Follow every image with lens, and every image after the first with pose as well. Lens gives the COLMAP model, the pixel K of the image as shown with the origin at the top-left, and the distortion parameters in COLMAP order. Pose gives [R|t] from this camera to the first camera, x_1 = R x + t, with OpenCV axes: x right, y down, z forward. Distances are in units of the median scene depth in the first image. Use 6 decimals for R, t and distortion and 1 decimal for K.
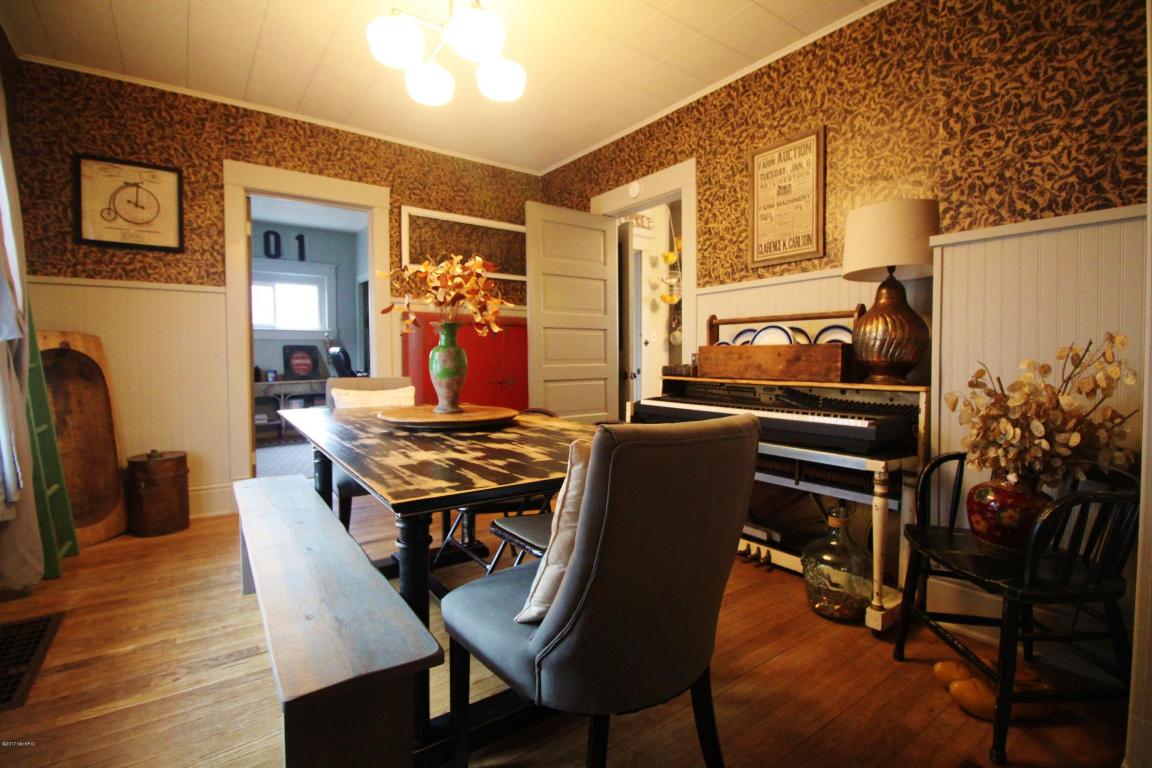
lens RADIAL K [[536.3, 0, 573.6], [0, 536.3, 374.6], [0, 0, 1]] dist [-0.001189, -0.012207]
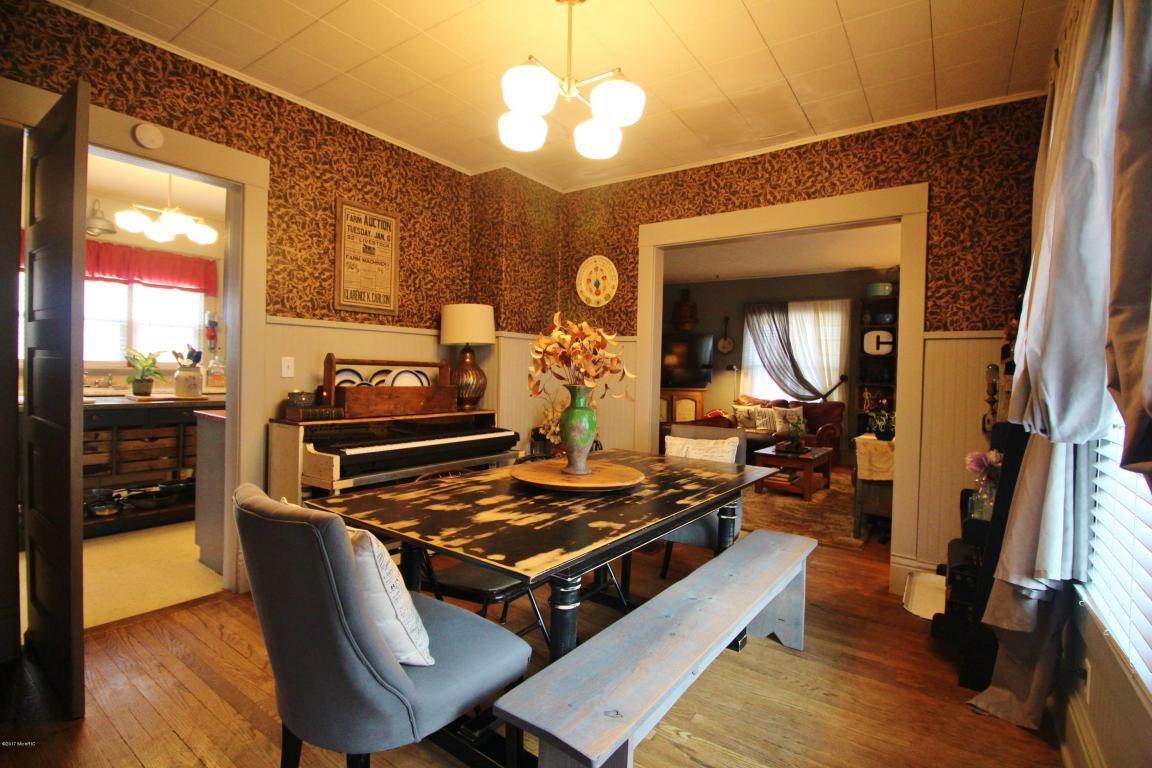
lens RADIAL K [[536.3, 0, 573.6], [0, 536.3, 374.6], [0, 0, 1]] dist [-0.001189, -0.012207]
pose [[-0.324489, -0.012767, 0.945803, -0.737778], [0.005970, 0.999861, 0.015545, -0.079013], [-0.945871, 0.010690, -0.324368, 0.833862]]
